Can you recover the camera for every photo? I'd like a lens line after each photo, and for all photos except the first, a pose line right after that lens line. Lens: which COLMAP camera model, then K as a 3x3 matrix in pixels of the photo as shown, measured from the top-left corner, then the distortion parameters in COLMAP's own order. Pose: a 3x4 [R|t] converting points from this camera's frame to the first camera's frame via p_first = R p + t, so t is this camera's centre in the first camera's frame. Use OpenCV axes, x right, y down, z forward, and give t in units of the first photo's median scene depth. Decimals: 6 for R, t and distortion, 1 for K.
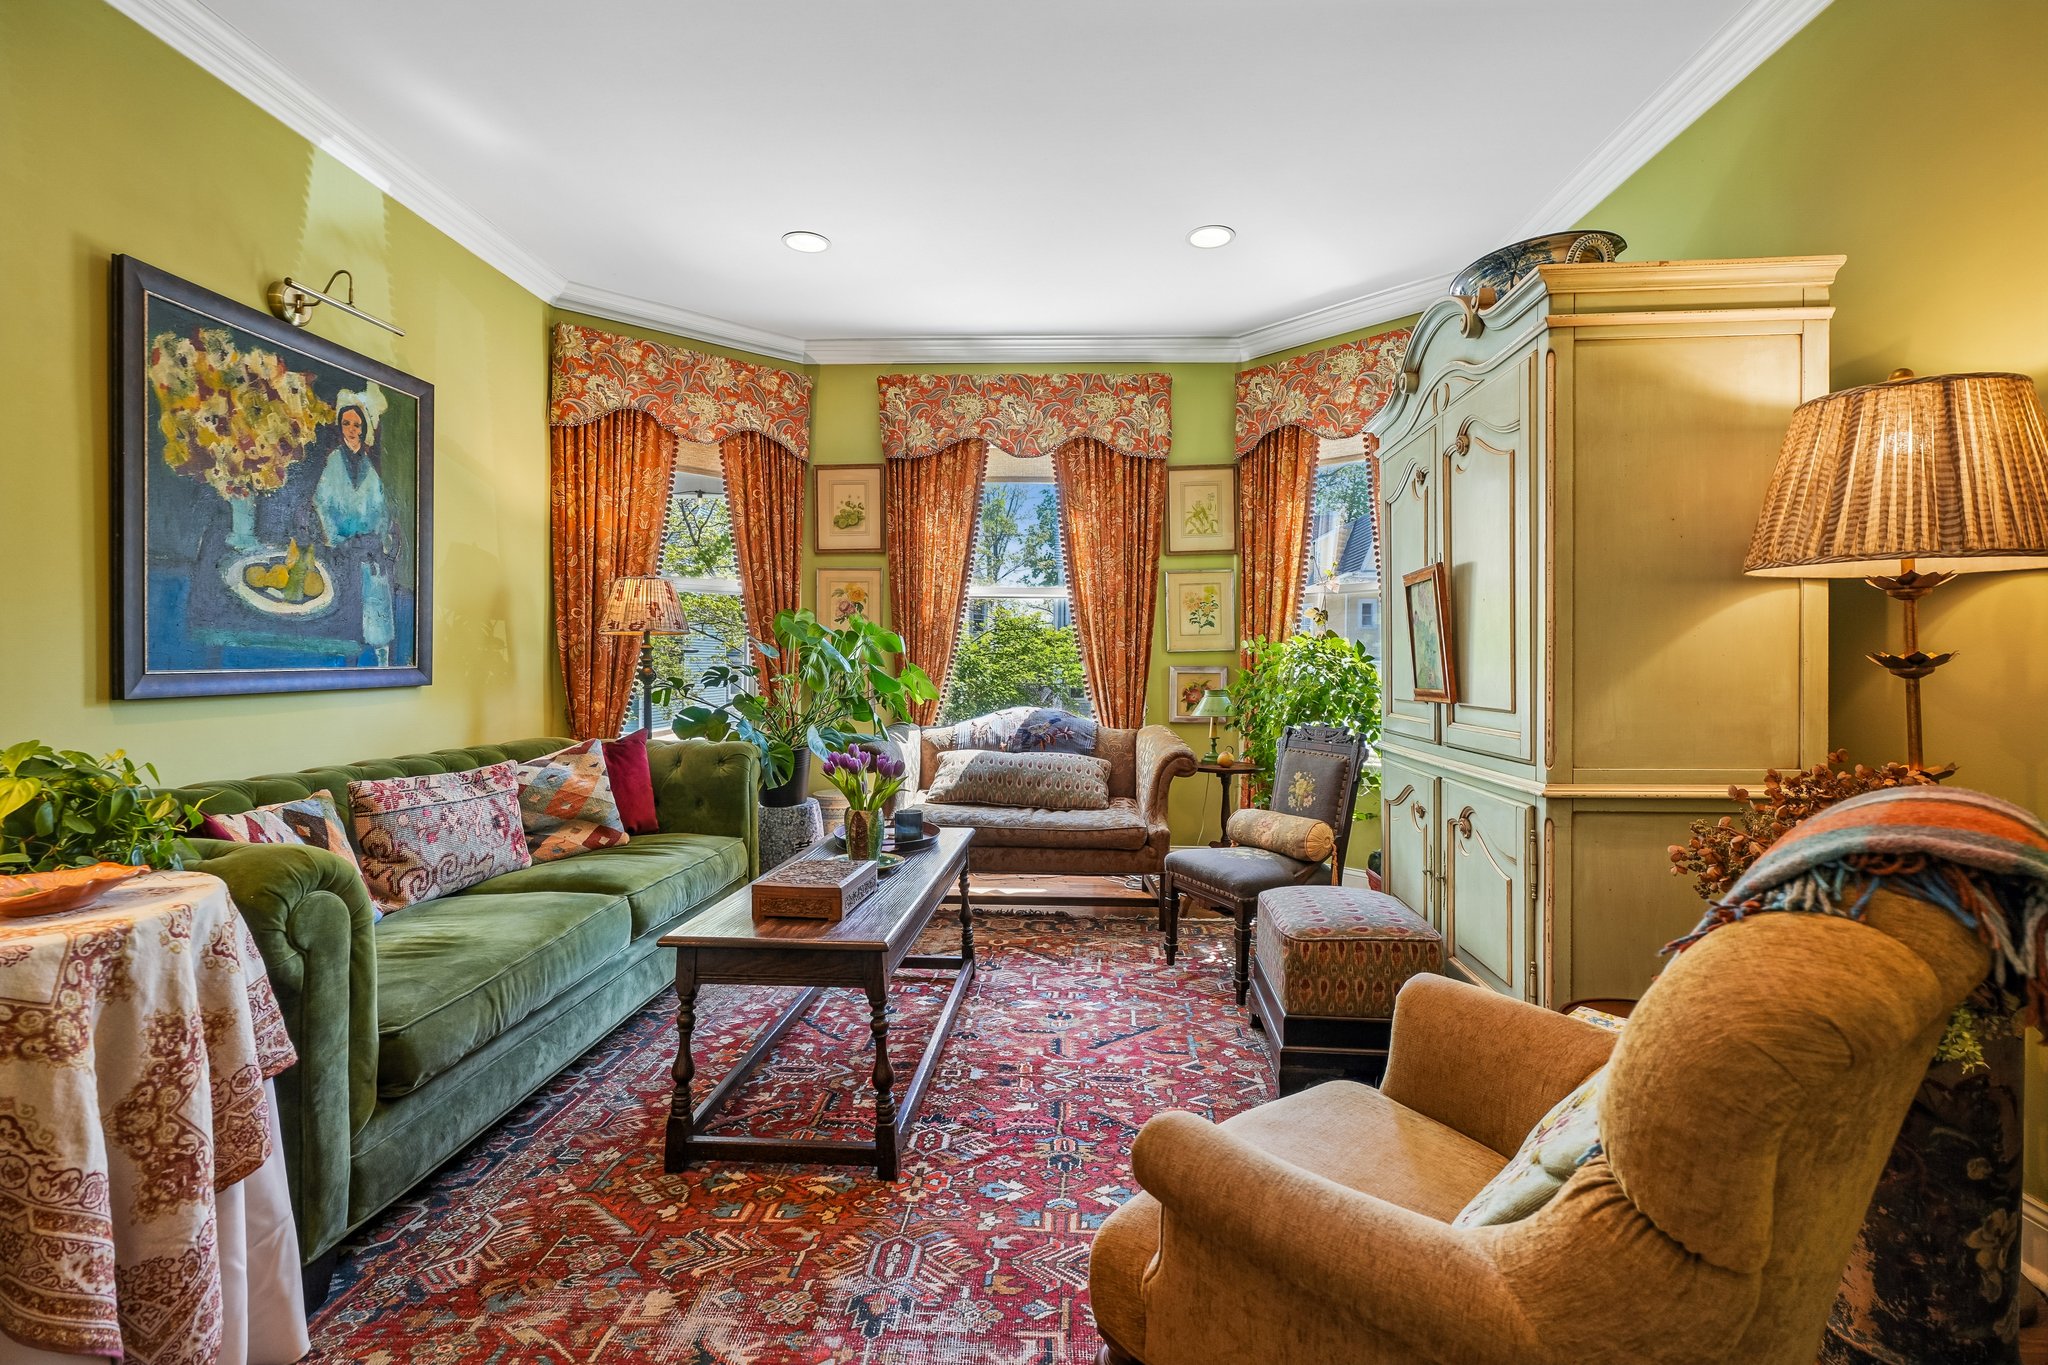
lens RADIAL K [[911.1, 0, 1027.3], [0, 911.1, 667.4], [0, 0, 1]] dist [-0.000528, 0.000400]
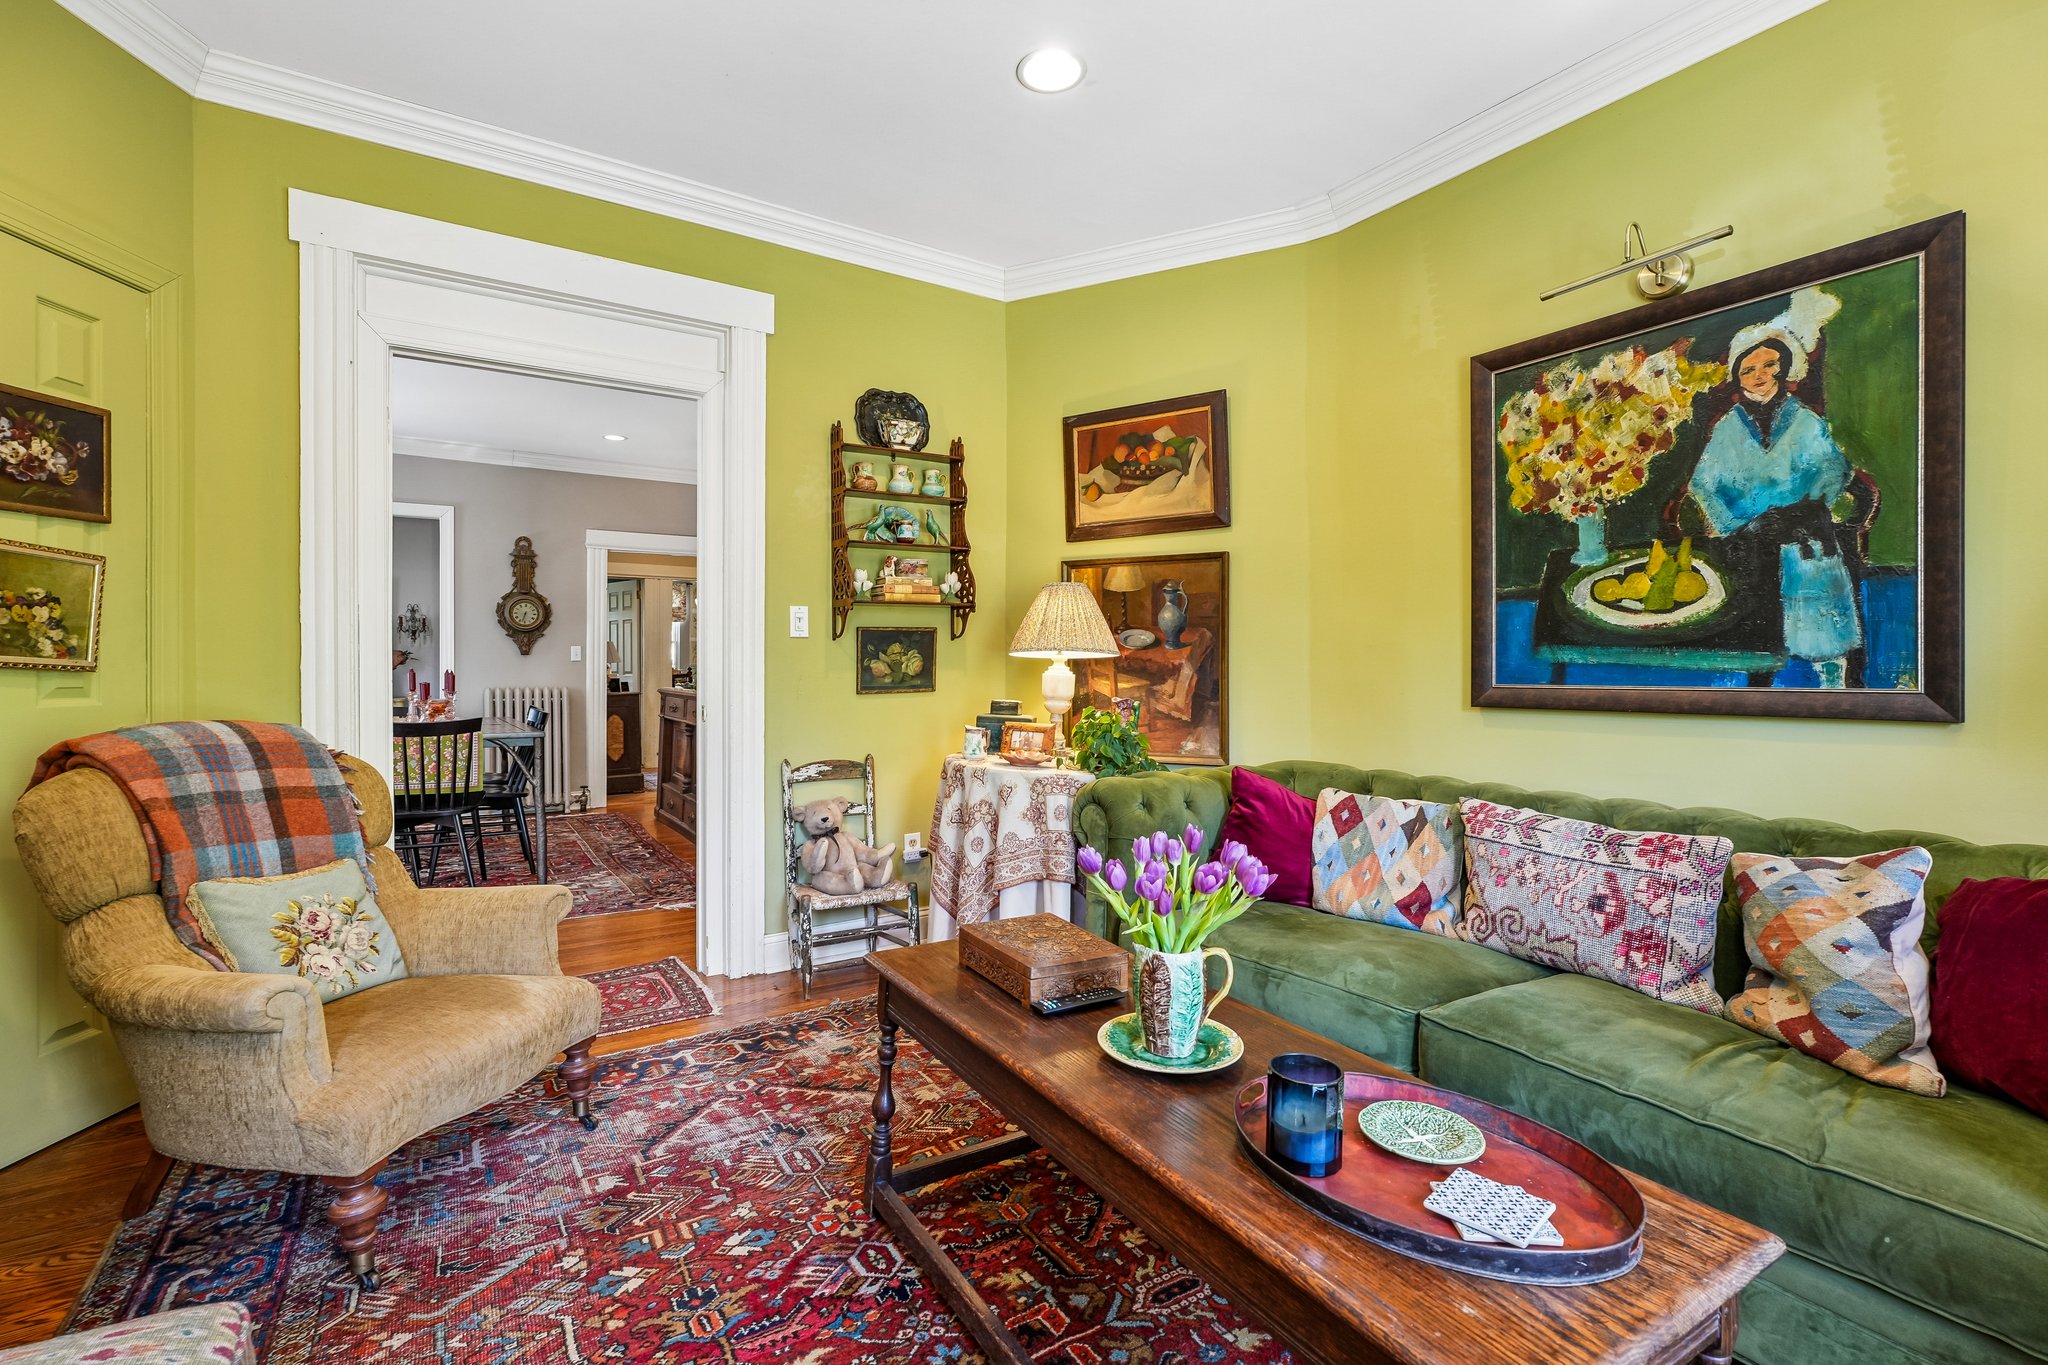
lens RADIAL K [[911.1, 0, 1027.3], [0, 911.1, 667.4], [0, 0, 1]] dist [-0.000528, 0.000400]
pose [[-0.805620, -0.009177, -0.592361, 0.229375], [-0.013568, 0.999904, 0.002961, -0.012820], [0.592277, 0.010423, -0.805667, 1.458557]]
